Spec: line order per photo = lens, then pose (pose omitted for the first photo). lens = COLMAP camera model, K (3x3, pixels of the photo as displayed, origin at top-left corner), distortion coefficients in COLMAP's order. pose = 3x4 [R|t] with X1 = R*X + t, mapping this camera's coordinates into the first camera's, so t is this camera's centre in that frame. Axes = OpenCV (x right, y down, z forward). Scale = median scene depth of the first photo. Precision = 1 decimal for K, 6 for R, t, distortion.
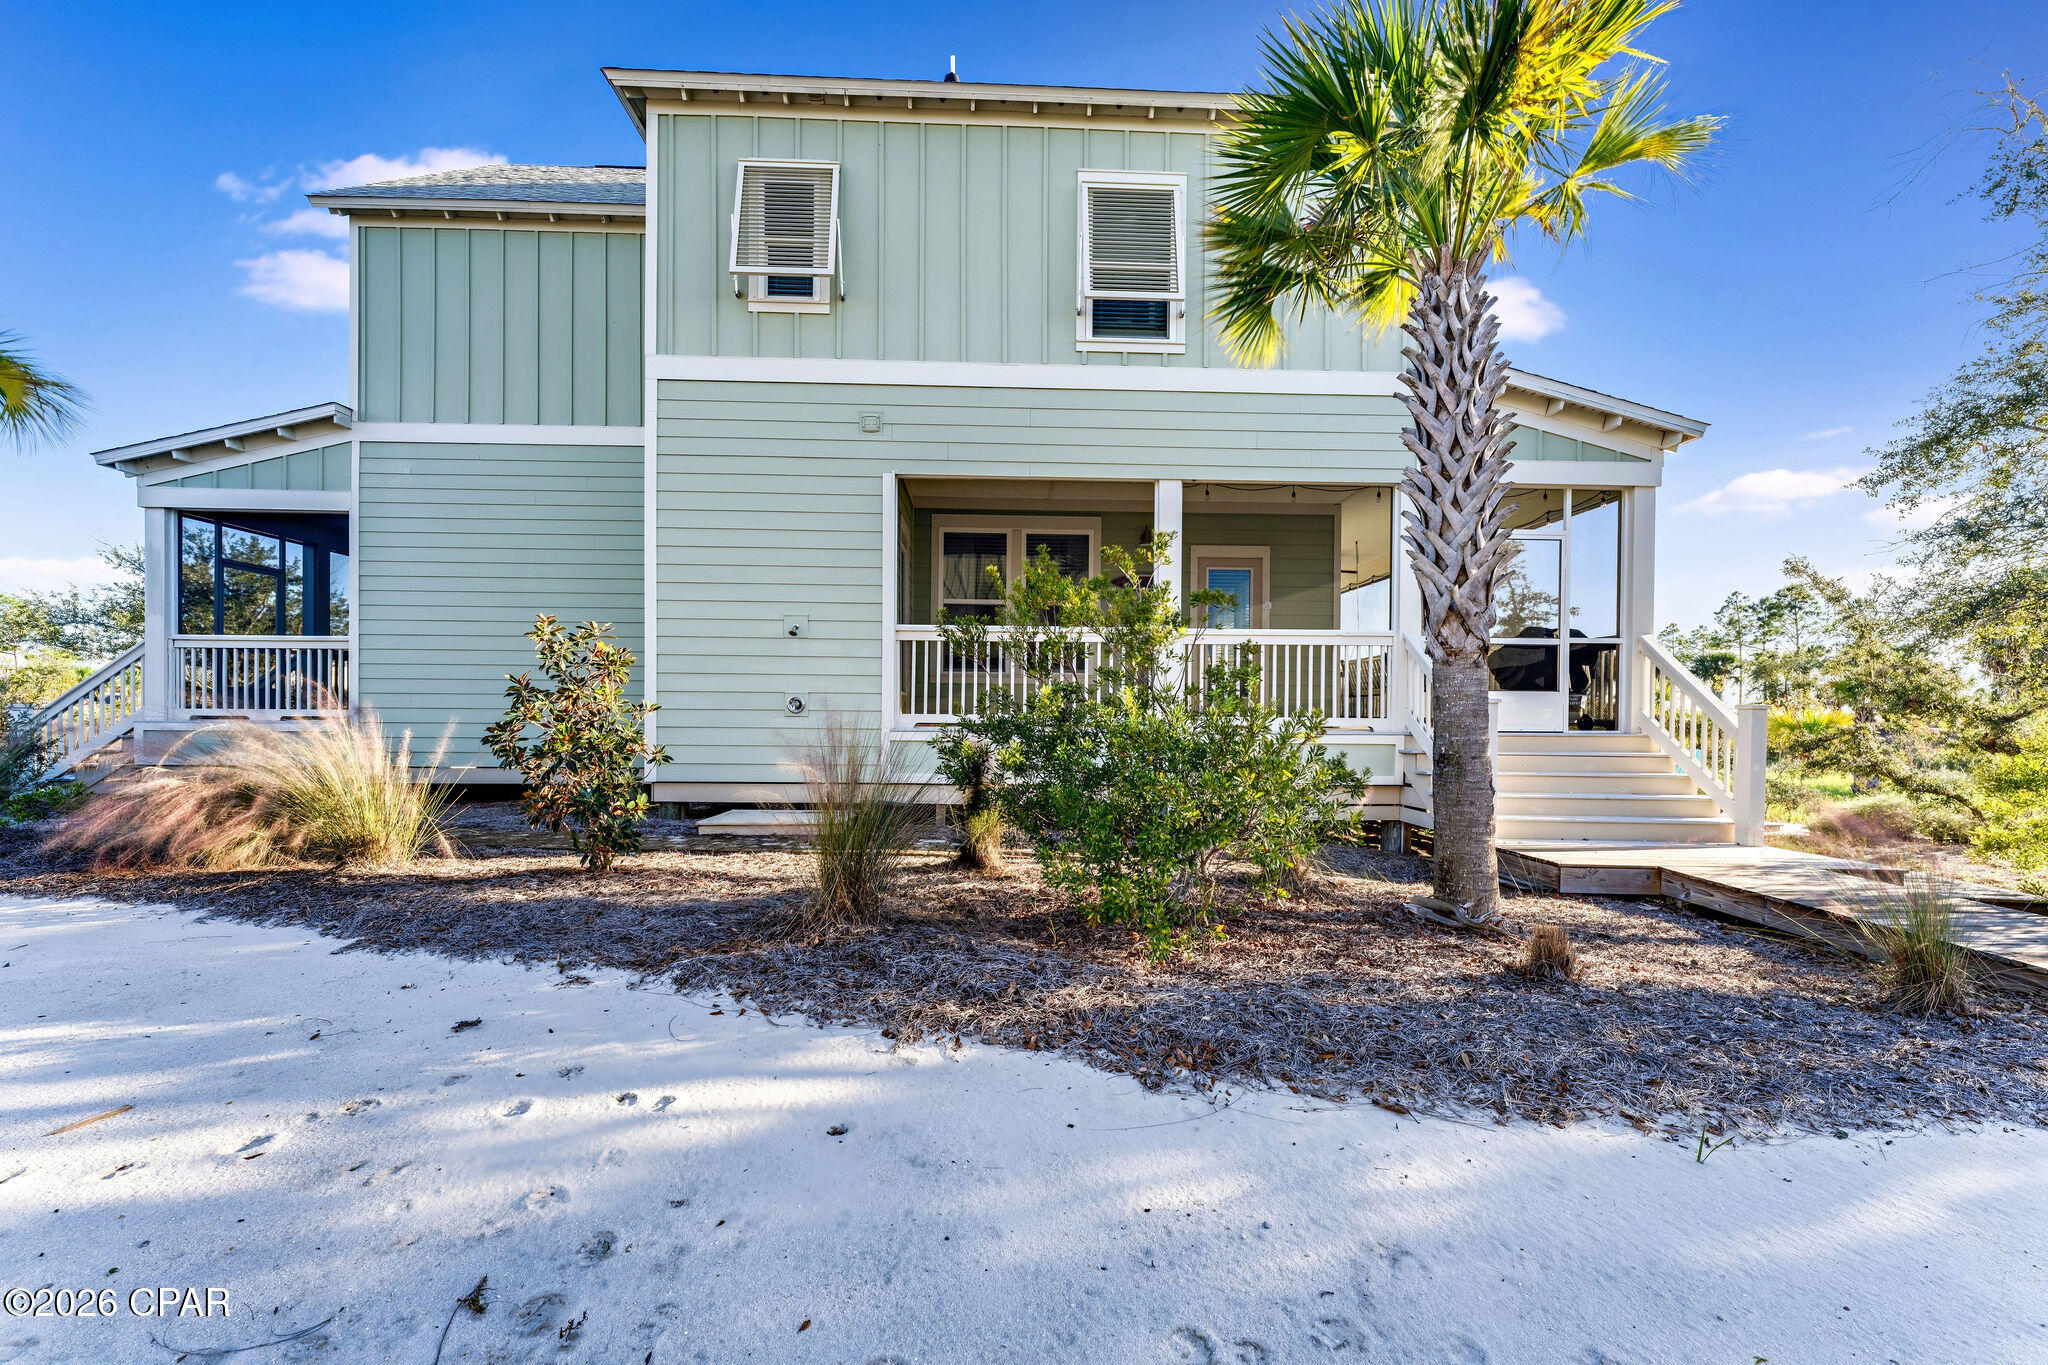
lens RADIAL K [[922.5, 0, 1024.0], [0, 922.5, 708.4], [0, 0, 1]] dist [0.000545, 0.000033]
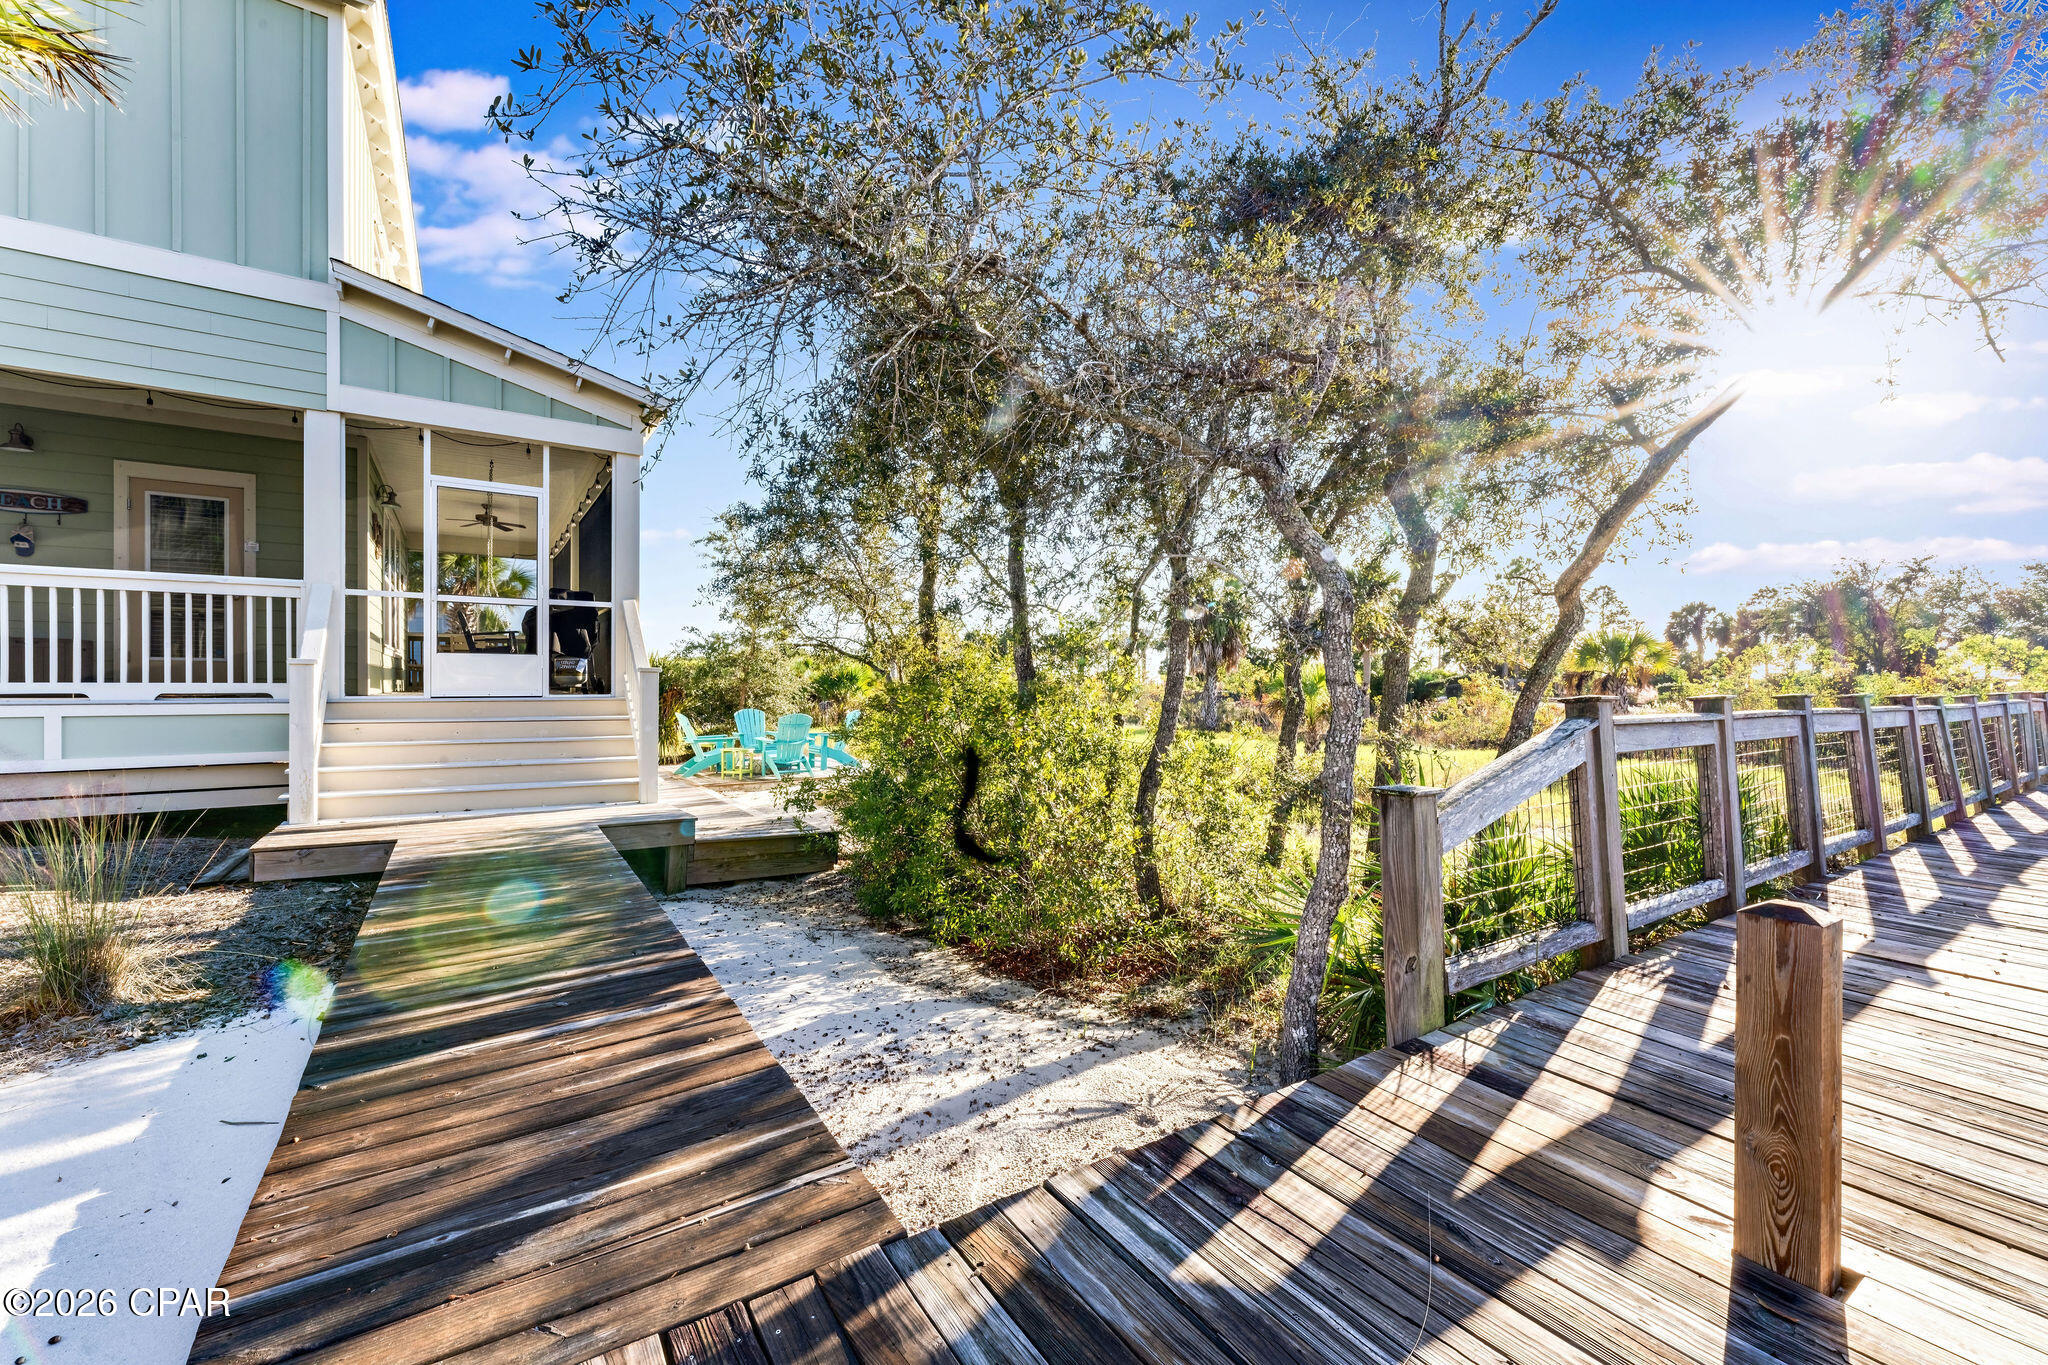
lens RADIAL K [[815.9, 0, 1024.0], [0, 815.9, 682.5], [0, 0, 1]] dist [0.000282, 0.000004]
pose [[0.850525, -0.003141, 0.525925, 0.560292], [0.001477, 0.999992, 0.003584, 0.009035], [-0.525932, -0.002272, 0.850524, 0.003571]]
